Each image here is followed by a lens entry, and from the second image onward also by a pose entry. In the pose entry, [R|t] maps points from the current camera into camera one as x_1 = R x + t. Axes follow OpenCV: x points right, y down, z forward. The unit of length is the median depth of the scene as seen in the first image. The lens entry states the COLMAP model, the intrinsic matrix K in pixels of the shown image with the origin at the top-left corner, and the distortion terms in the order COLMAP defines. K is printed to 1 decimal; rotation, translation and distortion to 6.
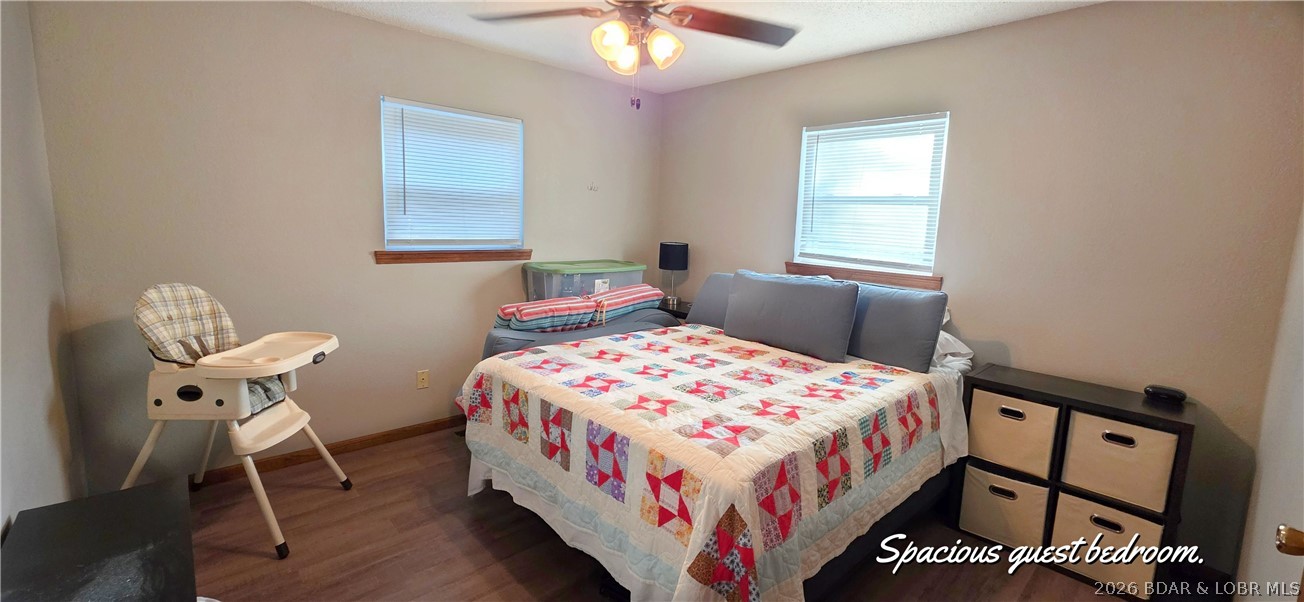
lens RADIAL K [[518.2, 0, 654.5], [0, 518.2, 290.9], [0, 0, 1]] dist [-0.001018, 0.000549]
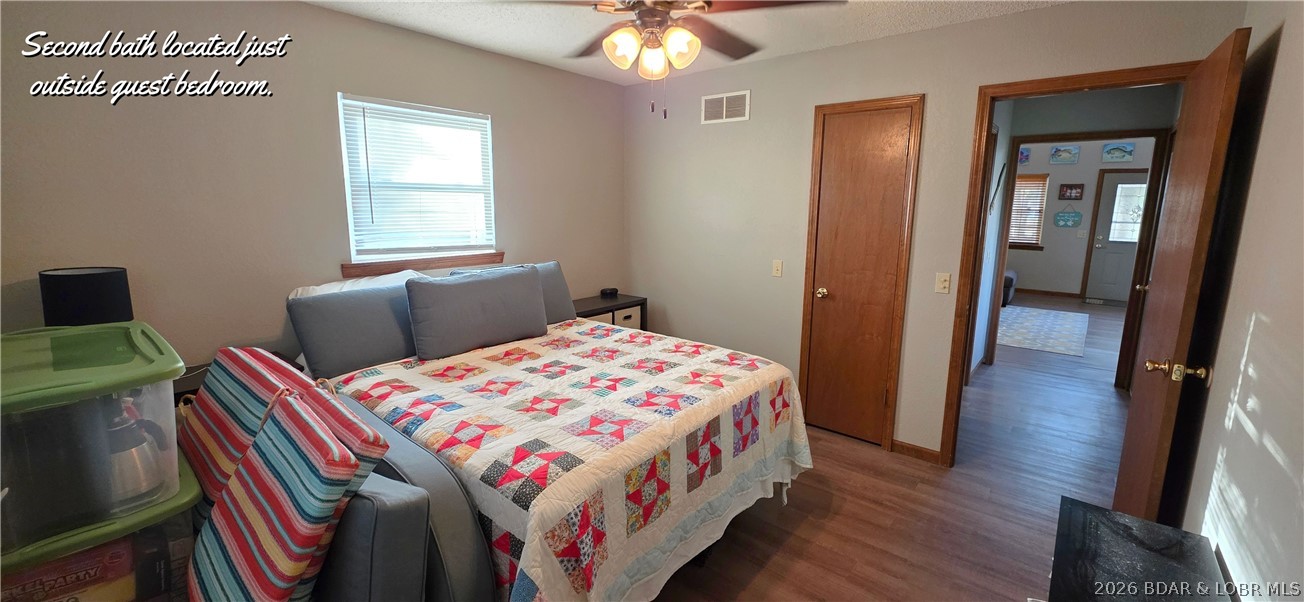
lens RADIAL K [[518.2, 0, 654.5], [0, 518.2, 290.9], [0, 0, 1]] dist [-0.001018, 0.000549]
pose [[-0.123956, -0.202954, 0.971311, -0.862213], [0.123547, 0.968087, 0.218047, -0.194808], [-0.984566, 0.147030, -0.094926, 0.931539]]
